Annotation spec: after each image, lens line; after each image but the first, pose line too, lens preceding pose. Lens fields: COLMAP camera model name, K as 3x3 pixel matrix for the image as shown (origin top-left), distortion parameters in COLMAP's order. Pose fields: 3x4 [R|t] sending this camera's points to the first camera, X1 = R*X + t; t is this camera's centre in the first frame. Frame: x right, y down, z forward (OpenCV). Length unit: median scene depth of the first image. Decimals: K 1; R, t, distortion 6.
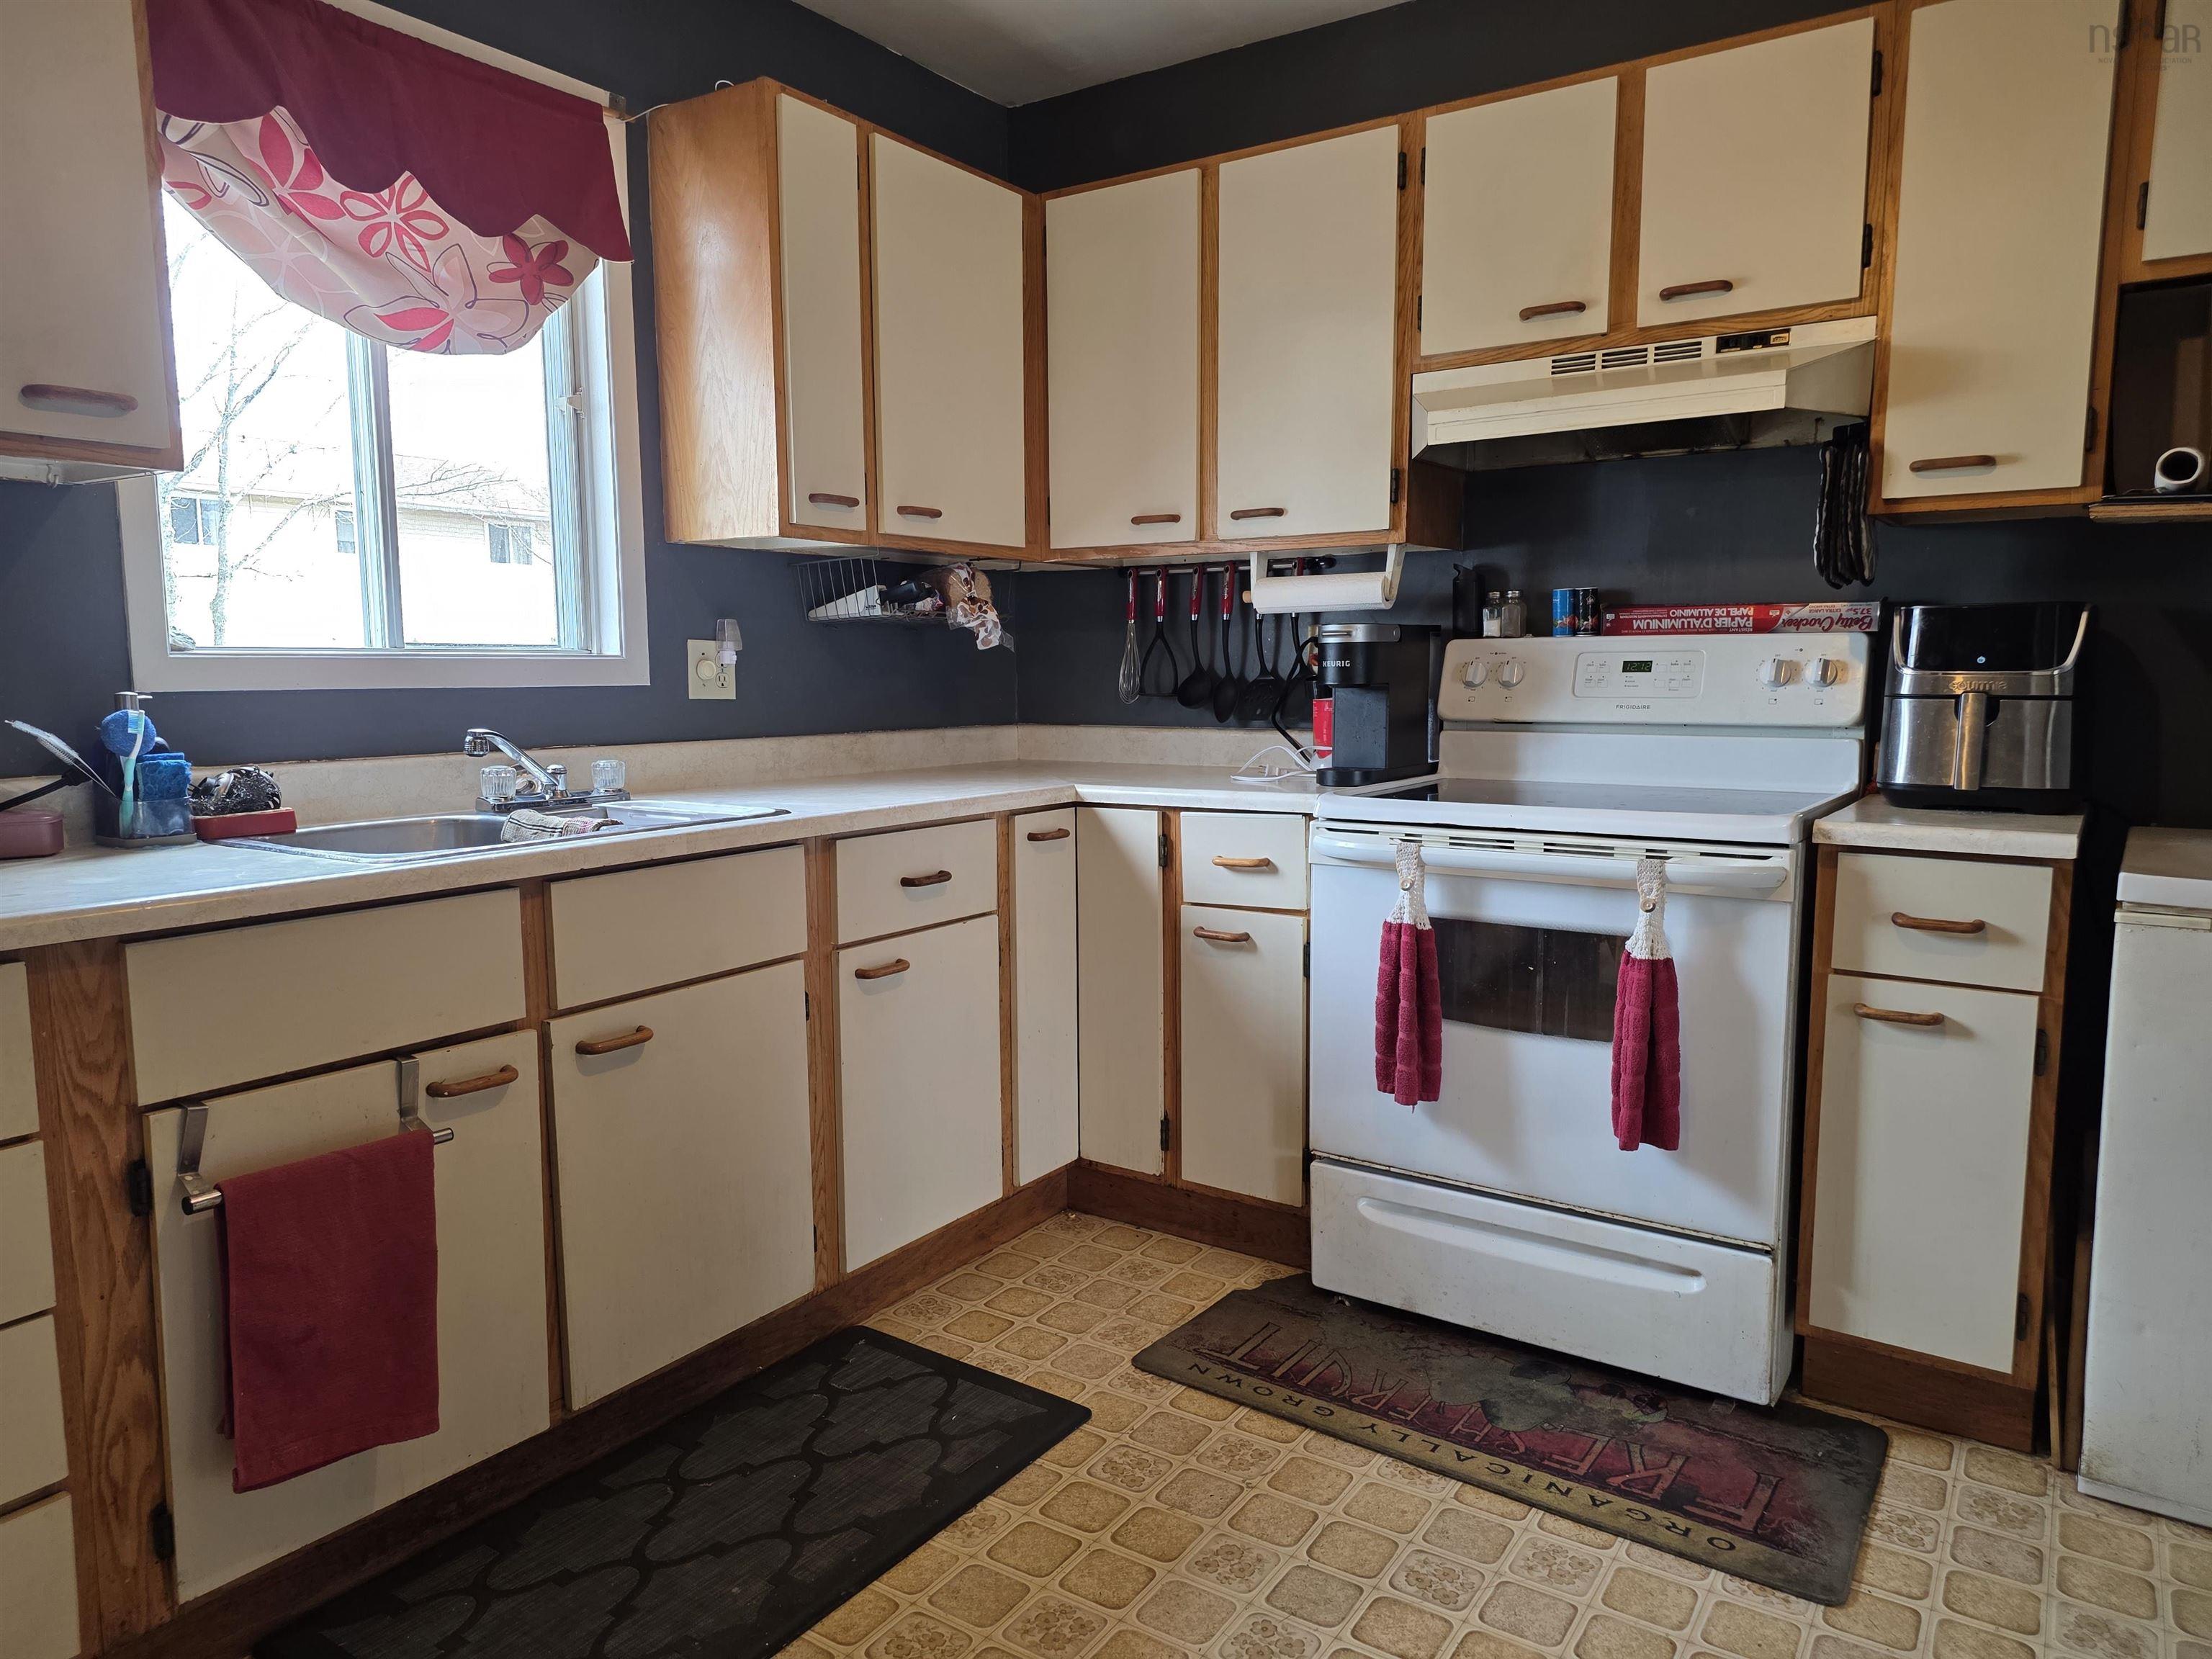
lens RADIAL K [[1468.7, 0, 1086.8], [0, 1468.7, 838.9], [0, 0, 1]] dist [0.076582, -0.068109]
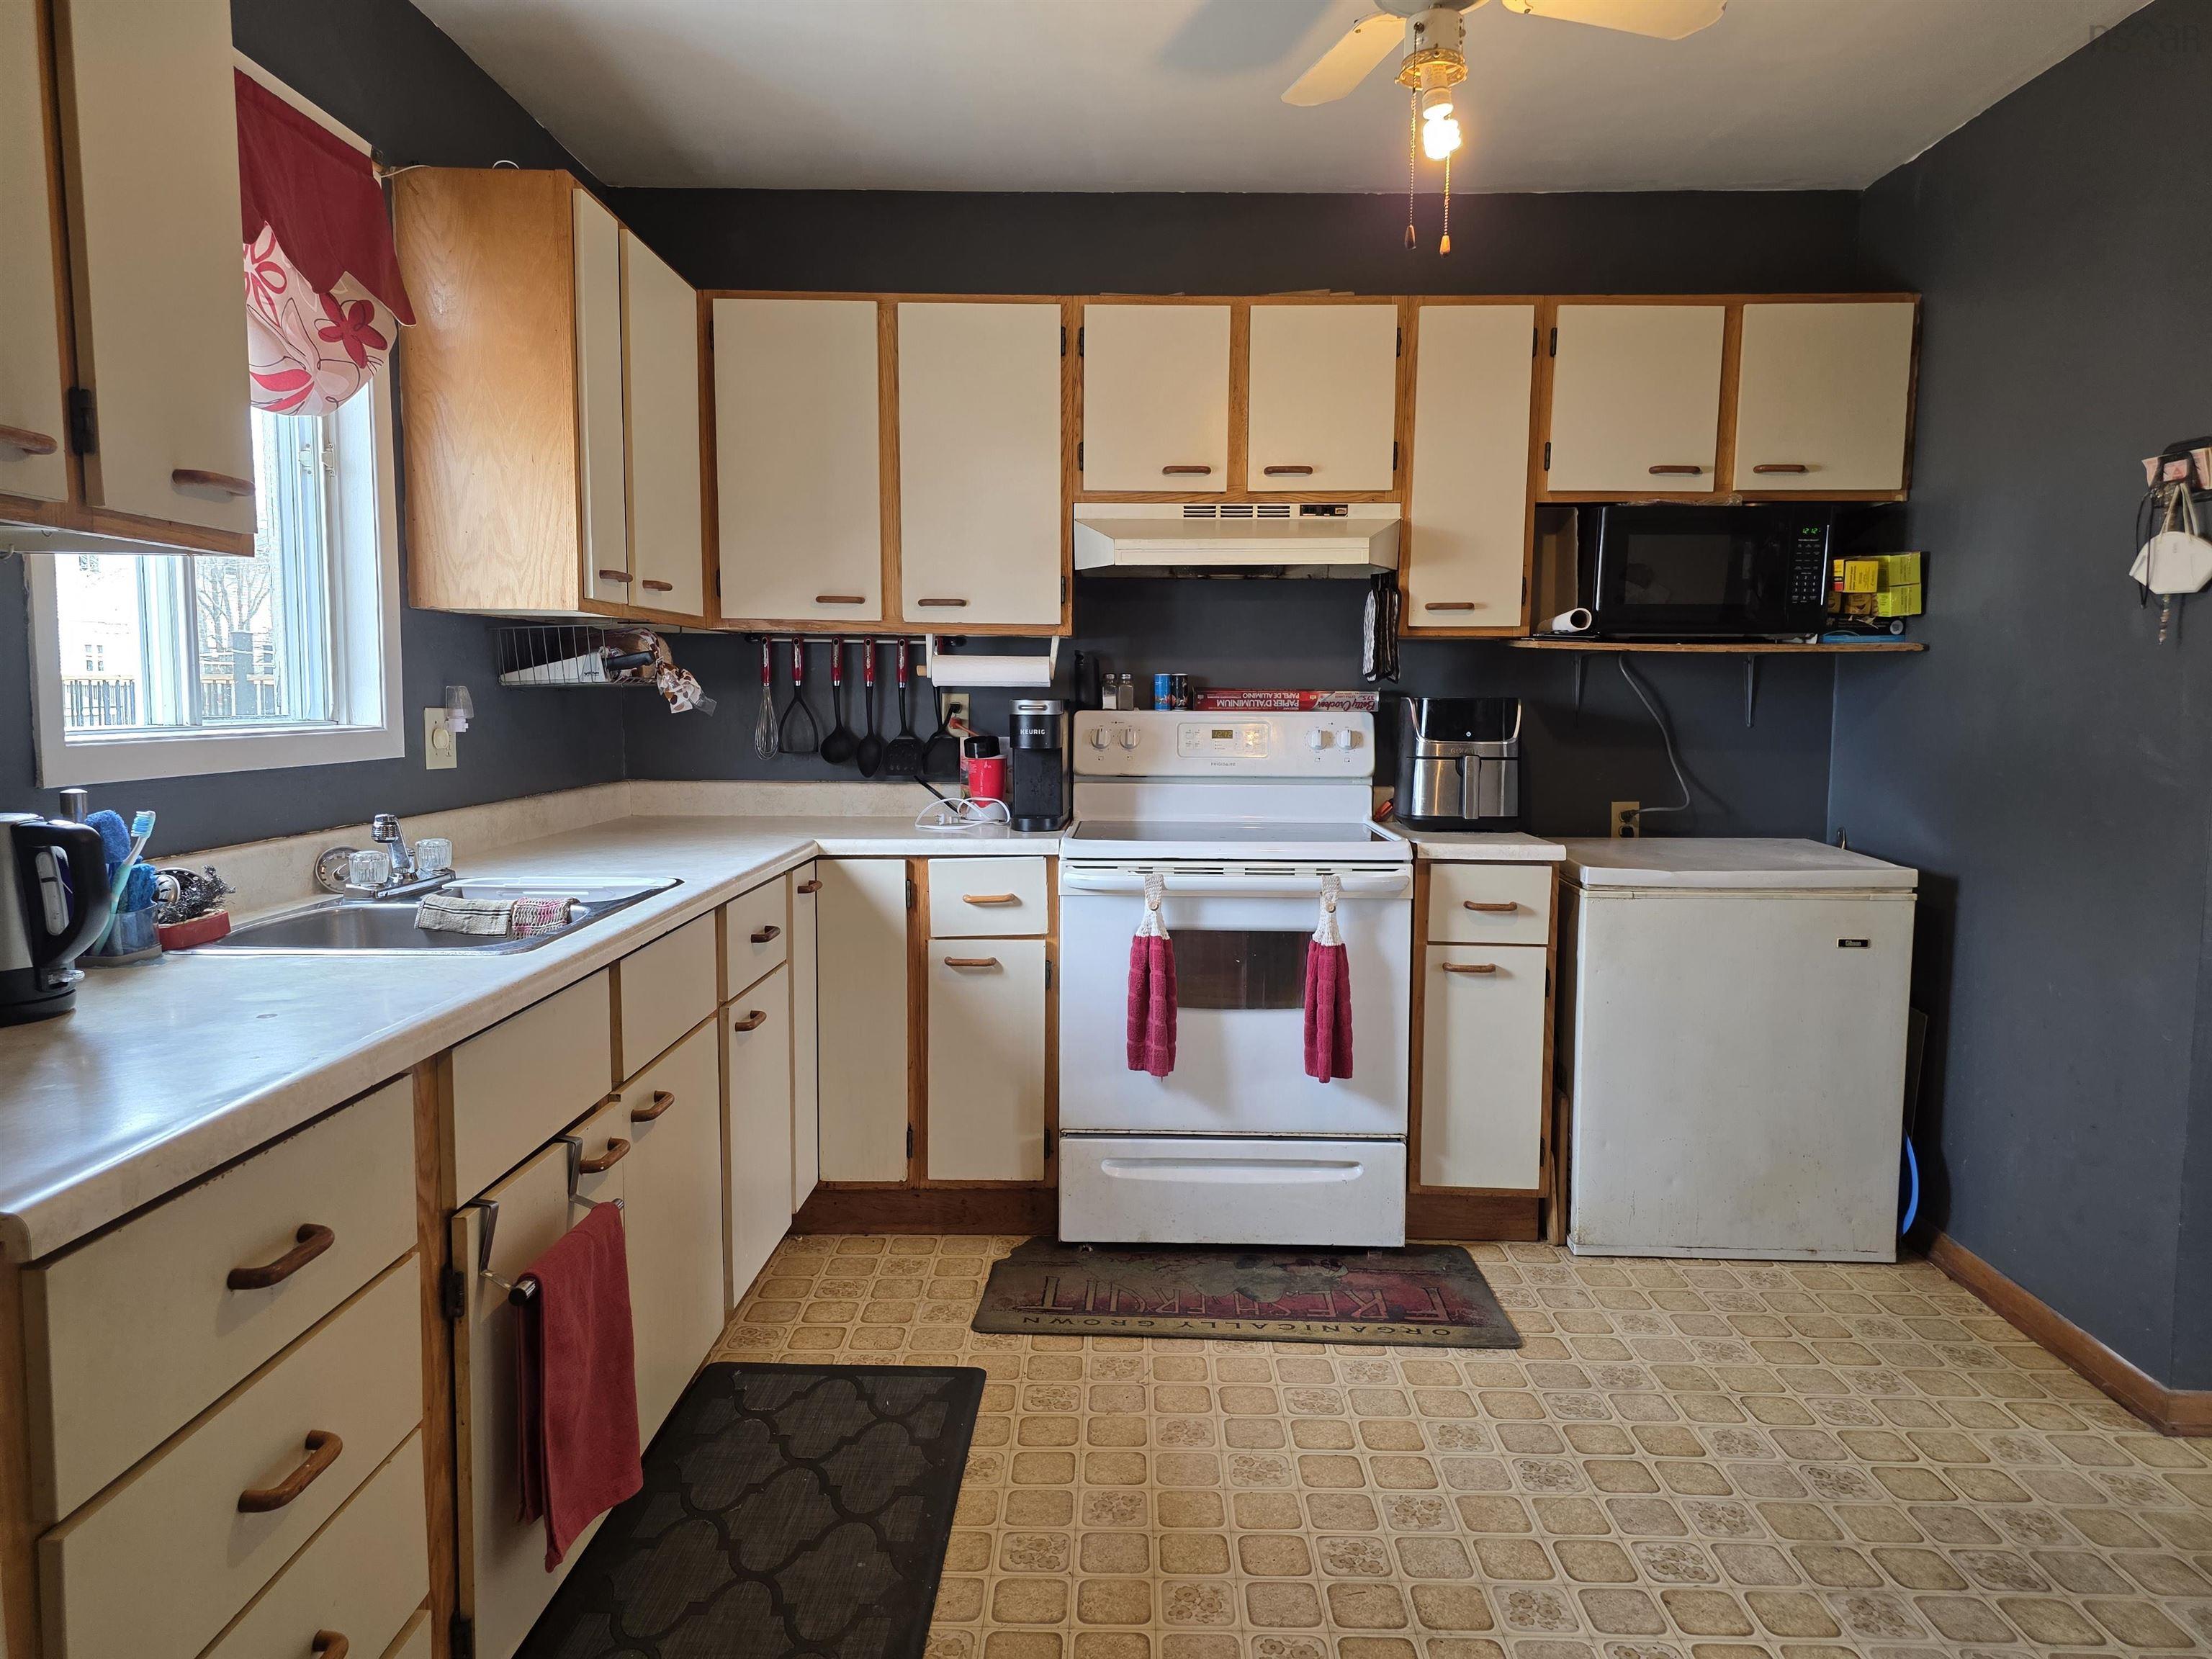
lens RADIAL K [[1468.7, 0, 1116.8], [0, 1468.7, 831.4], [0, 0, 1]] dist [0.076582, -0.068109]
pose [[0.831571, -0.042203, 0.553813, -0.508261], [0.055303, 0.998445, -0.006953, -0.027176], [-0.552658, 0.036410, 0.832612, -0.055802]]
